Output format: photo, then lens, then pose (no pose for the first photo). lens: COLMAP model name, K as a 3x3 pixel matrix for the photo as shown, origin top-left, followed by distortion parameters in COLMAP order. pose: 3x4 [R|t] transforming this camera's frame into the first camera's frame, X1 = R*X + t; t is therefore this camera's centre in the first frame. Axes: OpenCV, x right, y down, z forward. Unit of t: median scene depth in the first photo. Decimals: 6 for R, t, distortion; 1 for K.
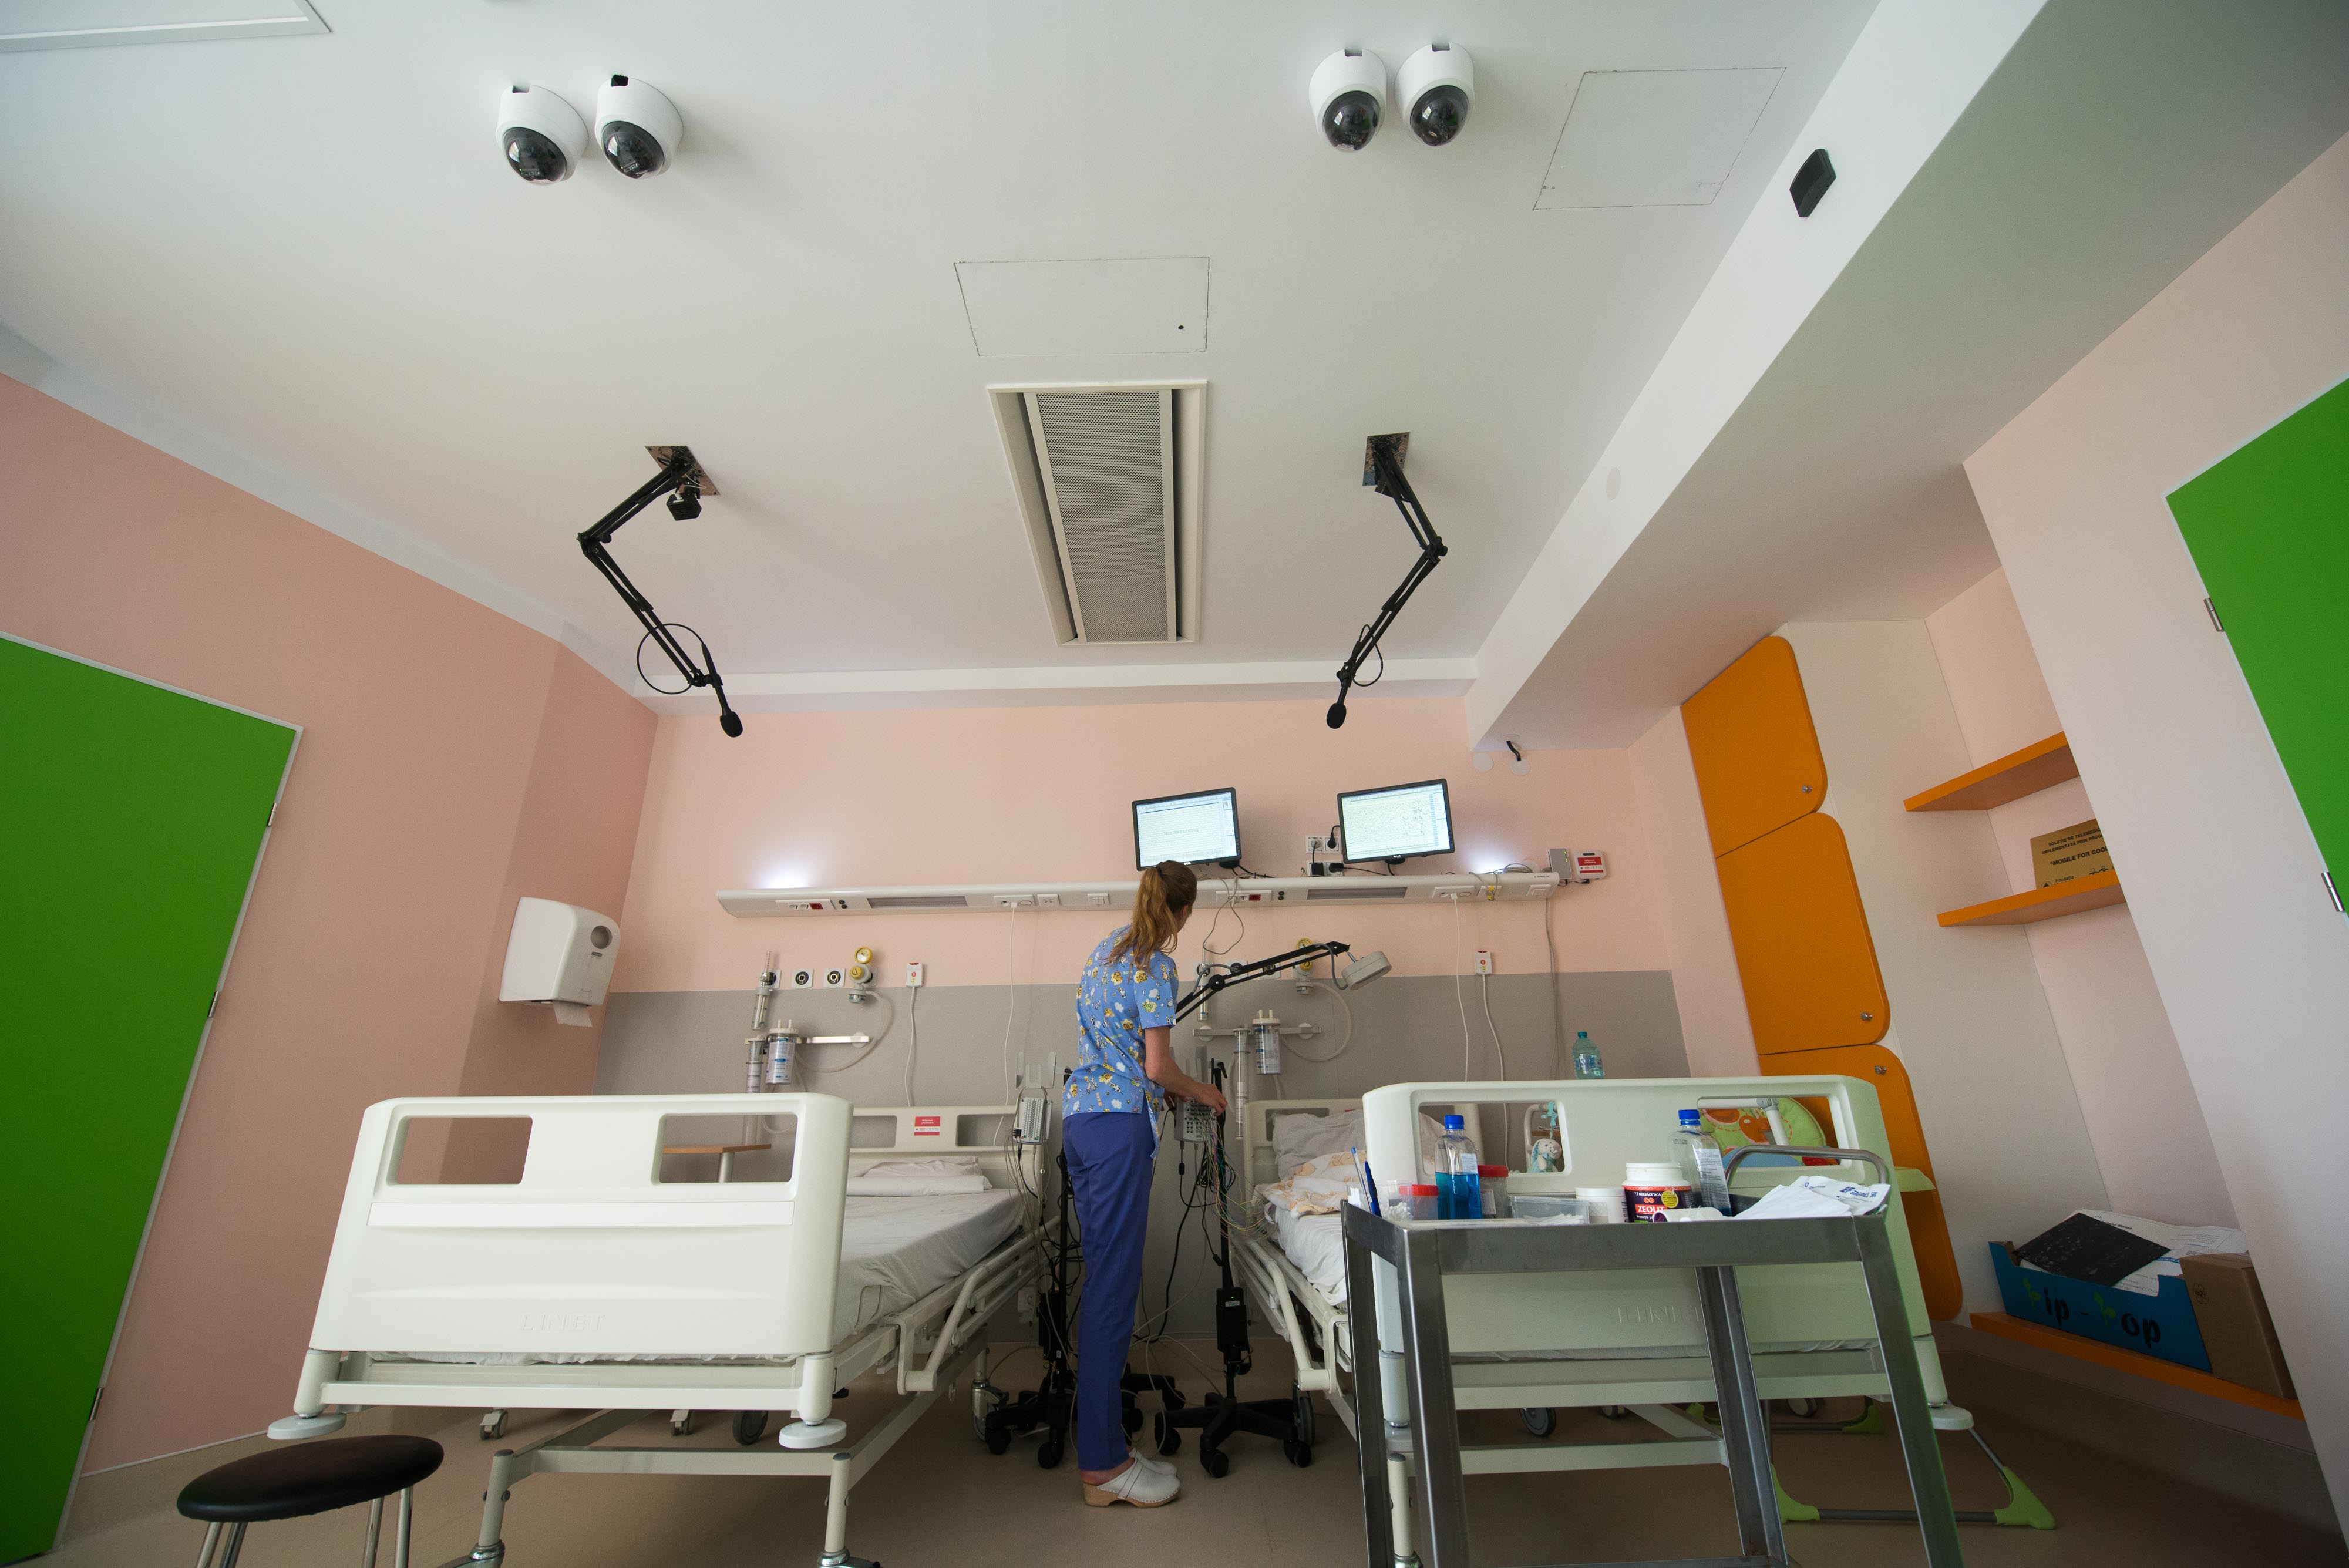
lens RADIAL K [[948.2, 0, 1183.2], [0, 948.2, 783.1], [0, 0, 1]] dist [-0.014638, -0.000045]
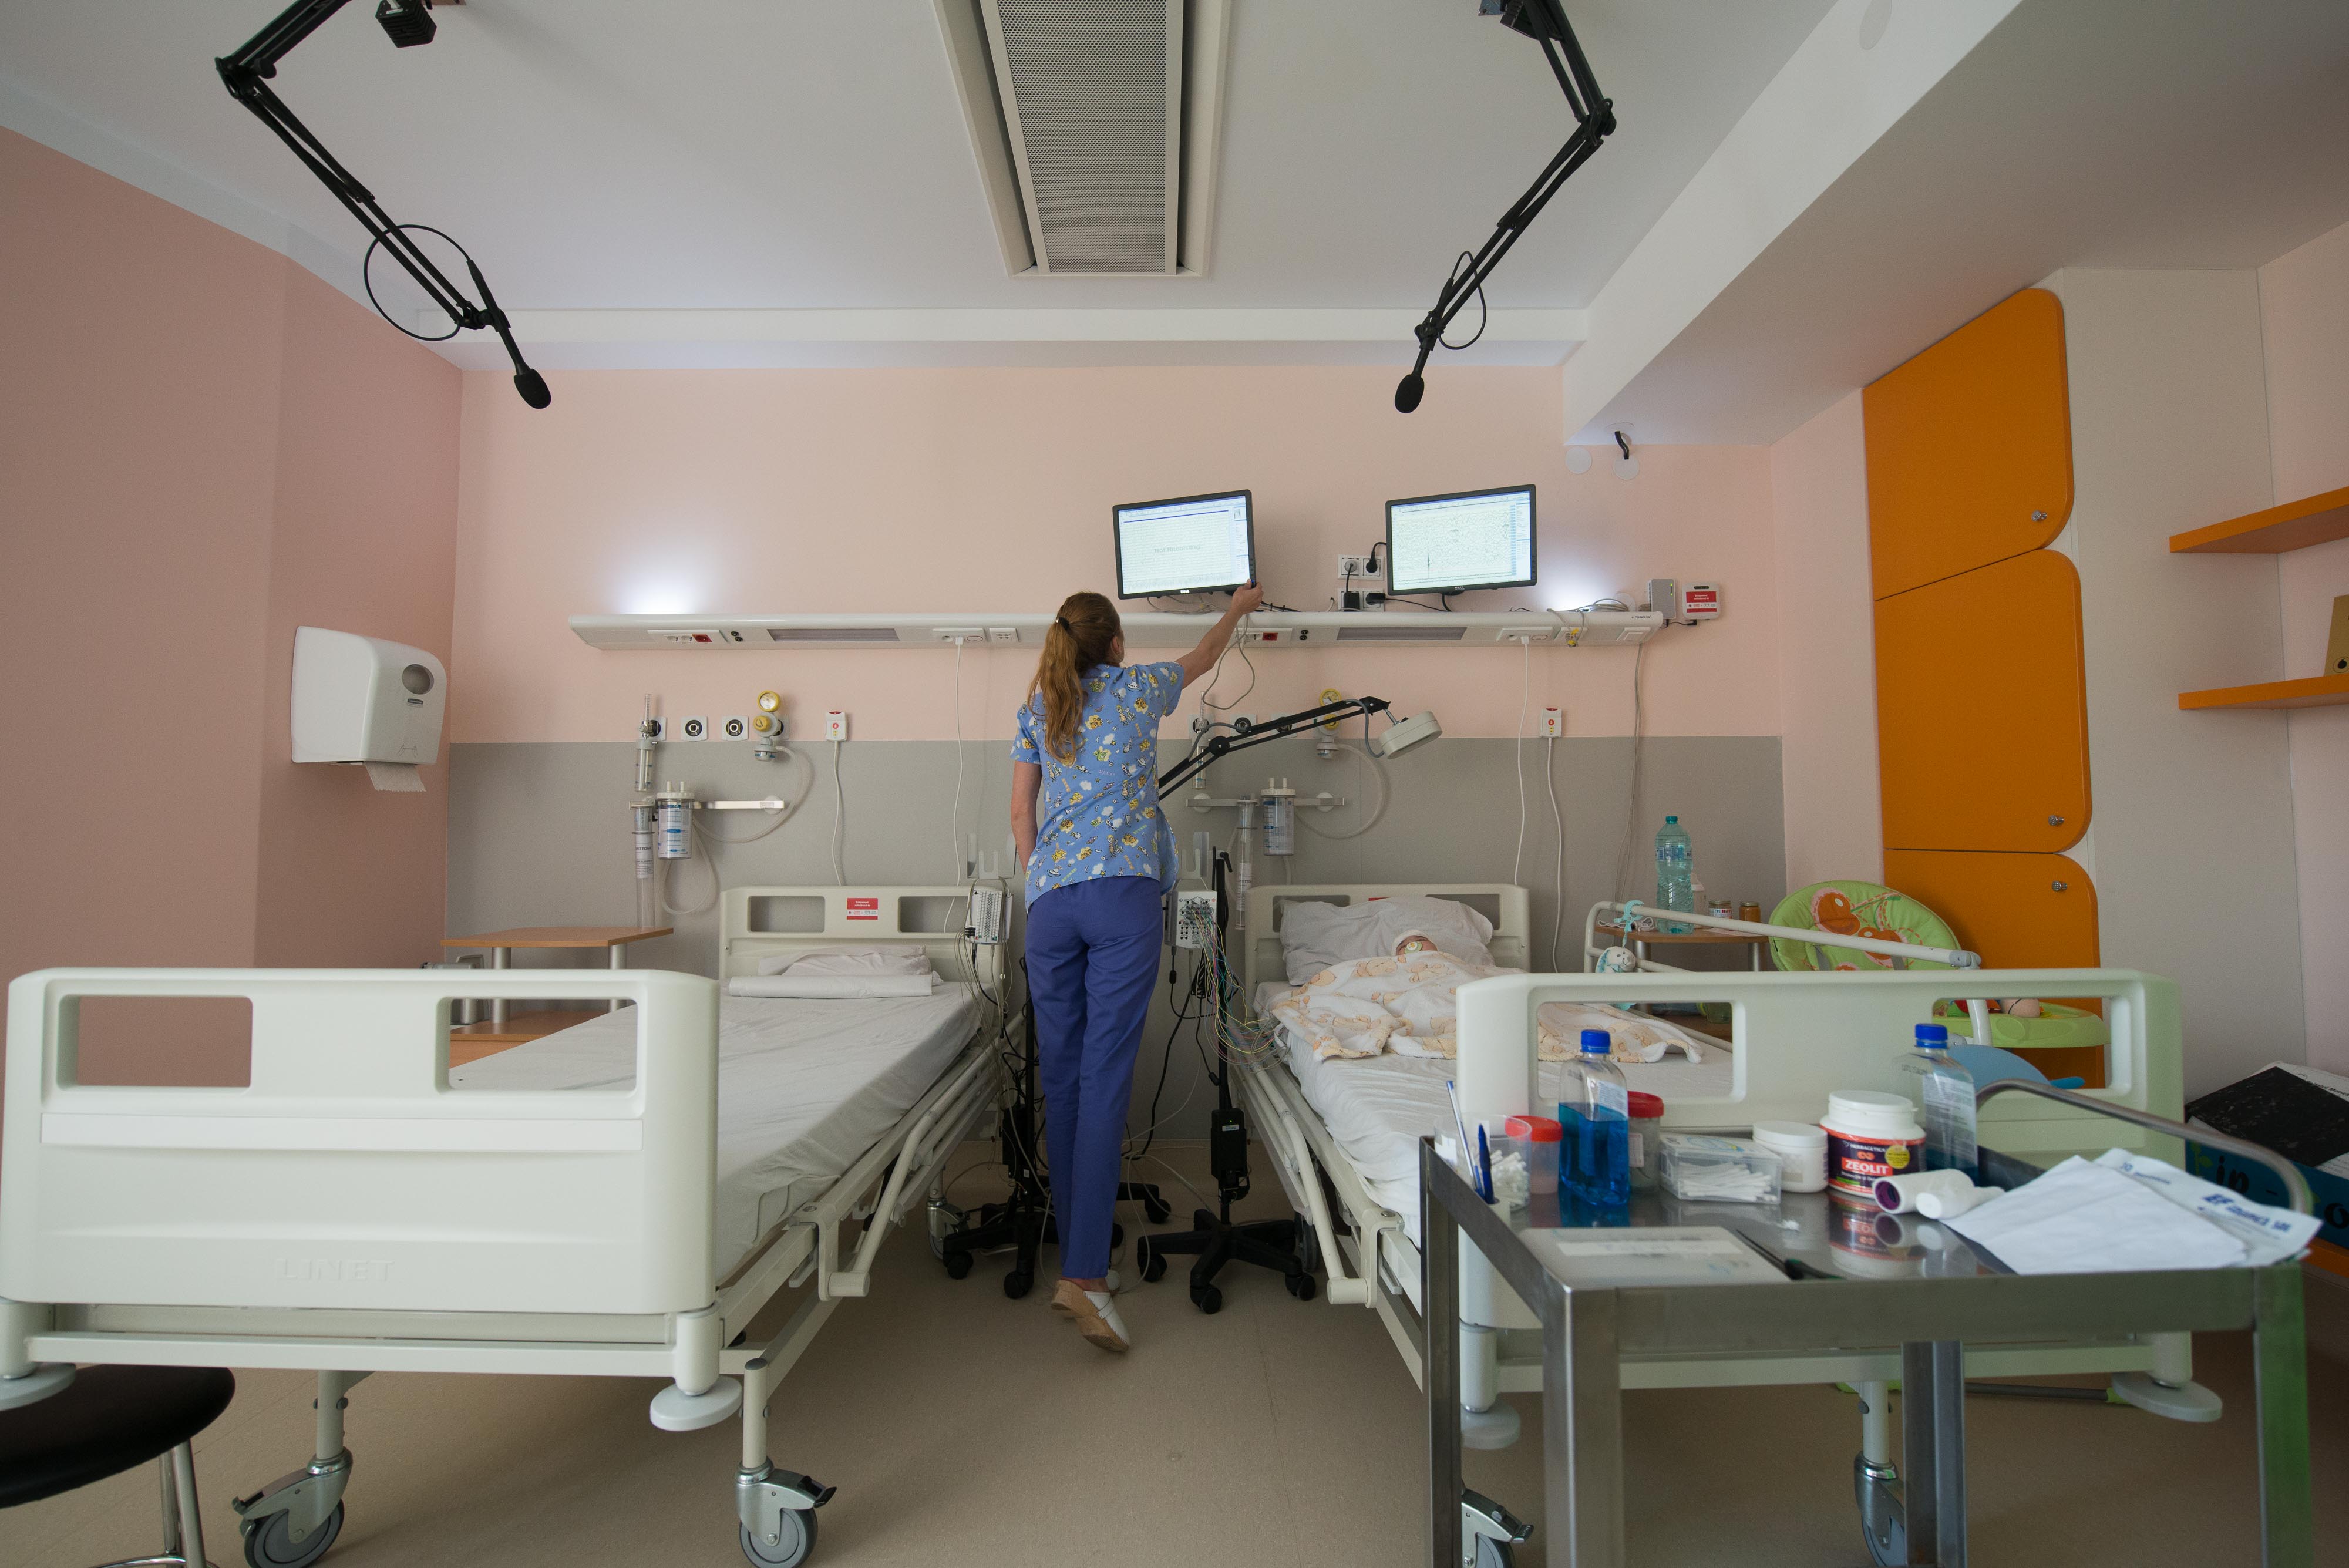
lens RADIAL K [[1079.8, 0, 1174.5], [0, 1079.8, 784.0], [0, 0, 1]] dist [-0.011629, -0.001196]
pose [[0.999756, 0.018101, 0.012656, -0.014862], [-0.020955, 0.958414, 0.284613, -0.016868], [-0.006978, -0.284808, 0.958559, 0.149559]]
